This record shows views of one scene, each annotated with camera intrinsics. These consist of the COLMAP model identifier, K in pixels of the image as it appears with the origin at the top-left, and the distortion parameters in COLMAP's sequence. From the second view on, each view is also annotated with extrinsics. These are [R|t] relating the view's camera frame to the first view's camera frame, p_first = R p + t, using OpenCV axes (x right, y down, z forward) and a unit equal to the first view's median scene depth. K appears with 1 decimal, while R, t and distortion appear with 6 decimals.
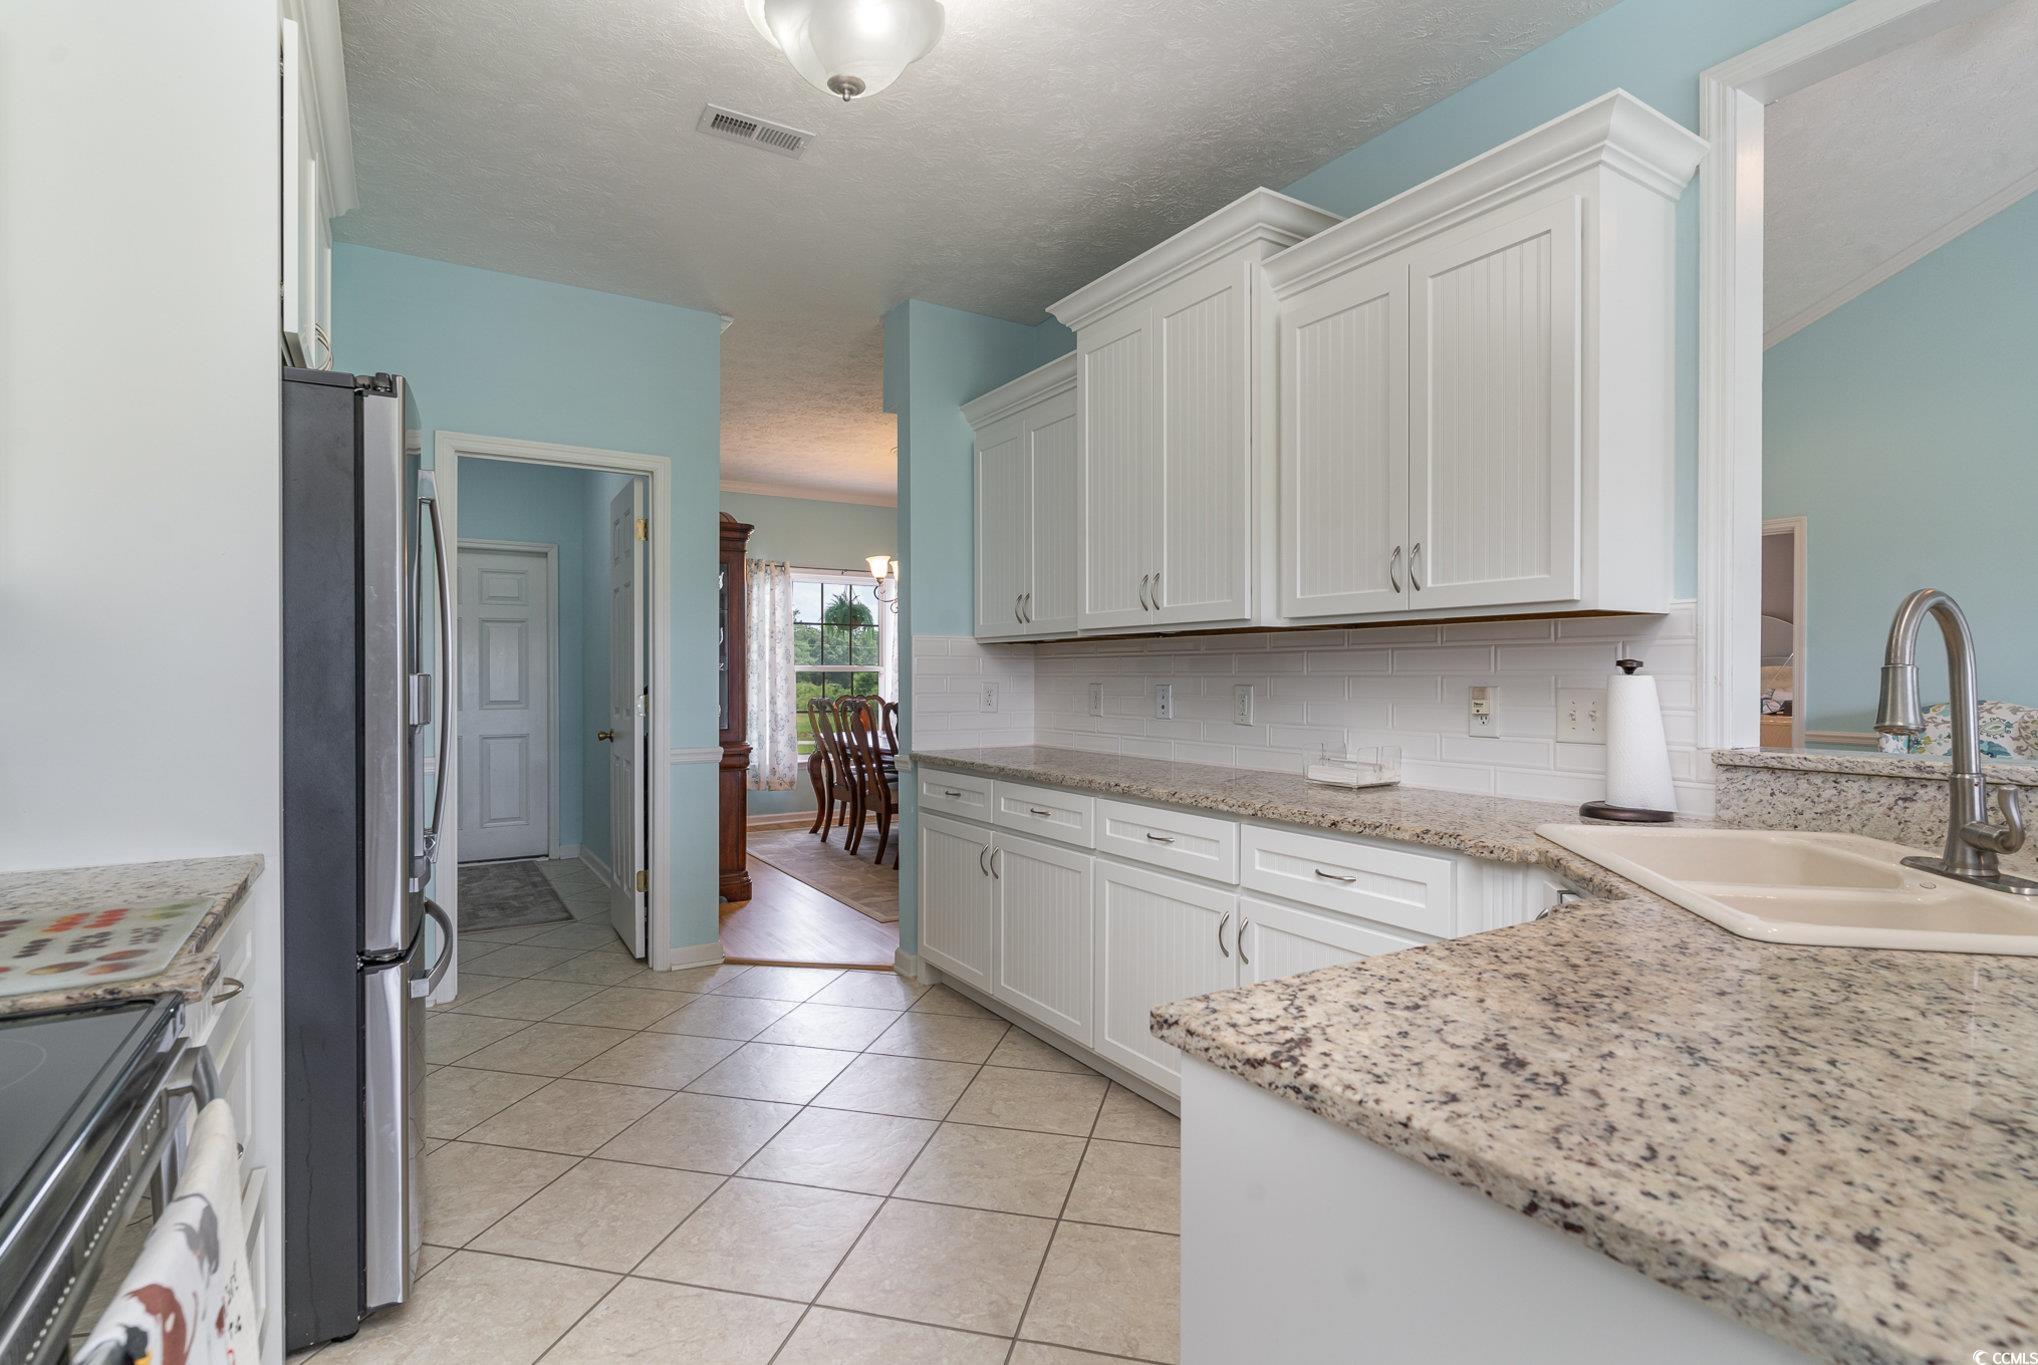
lens RADIAL K [[991.1, 0, 1015.7], [0, 991.1, 679.8], [0, 0, 1]] dist [0.000818, 0.000727]
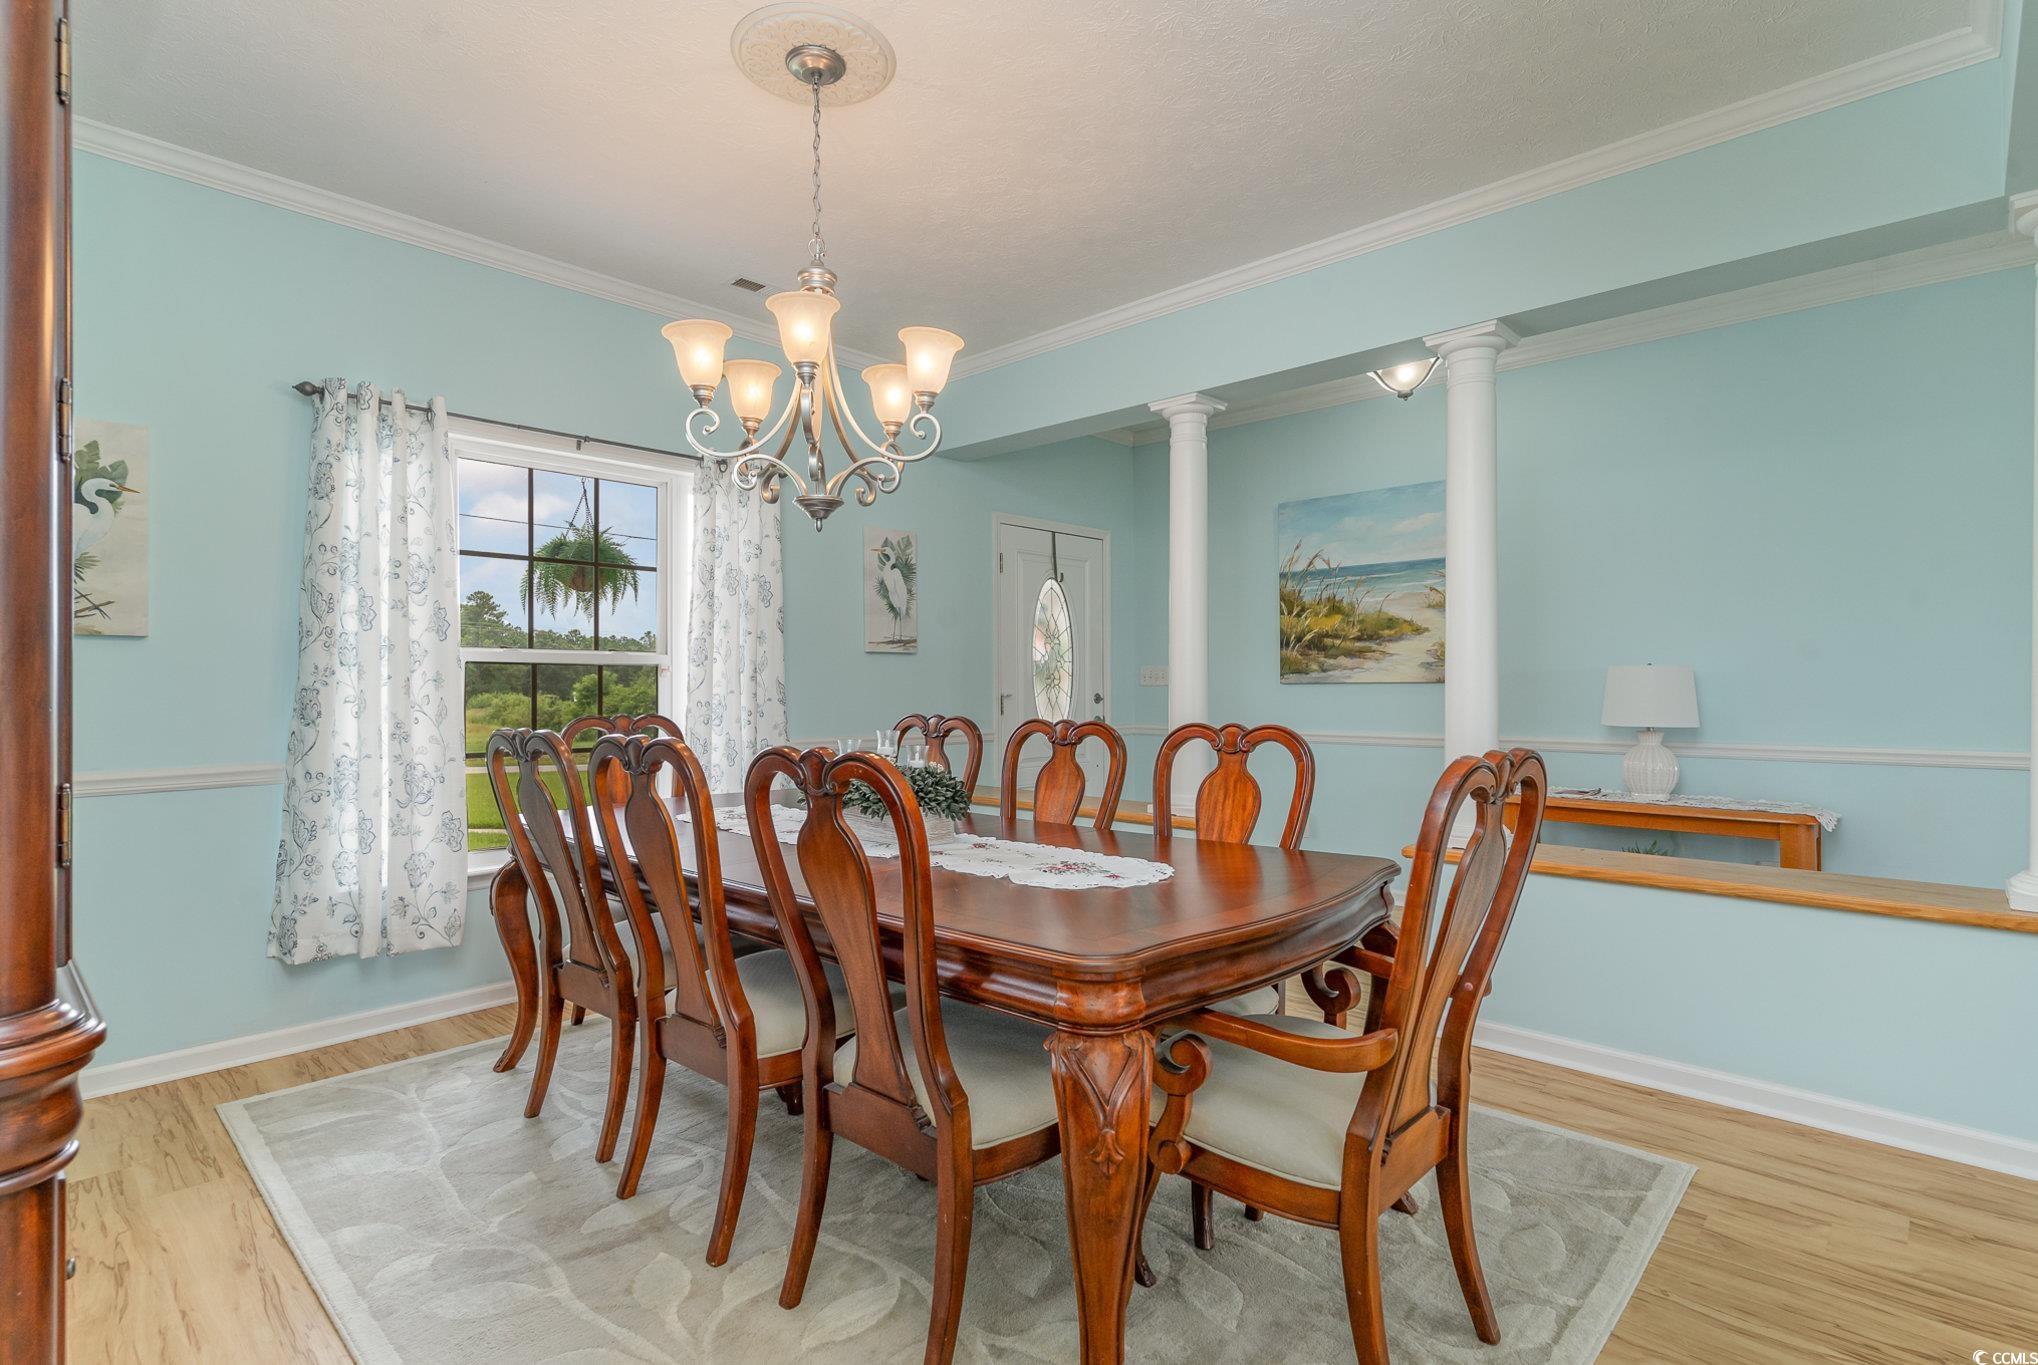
lens RADIAL K [[991.1, 0, 983.3], [0, 991.1, 687.1], [0, 0, 1]] dist [0.000818, 0.000727]
pose [[0.972283, -0.005259, 0.233748, -0.106359], [0.006777, 0.999961, -0.005690, 0.006521], [-0.233709, 0.007116, 0.972281, 0.545301]]
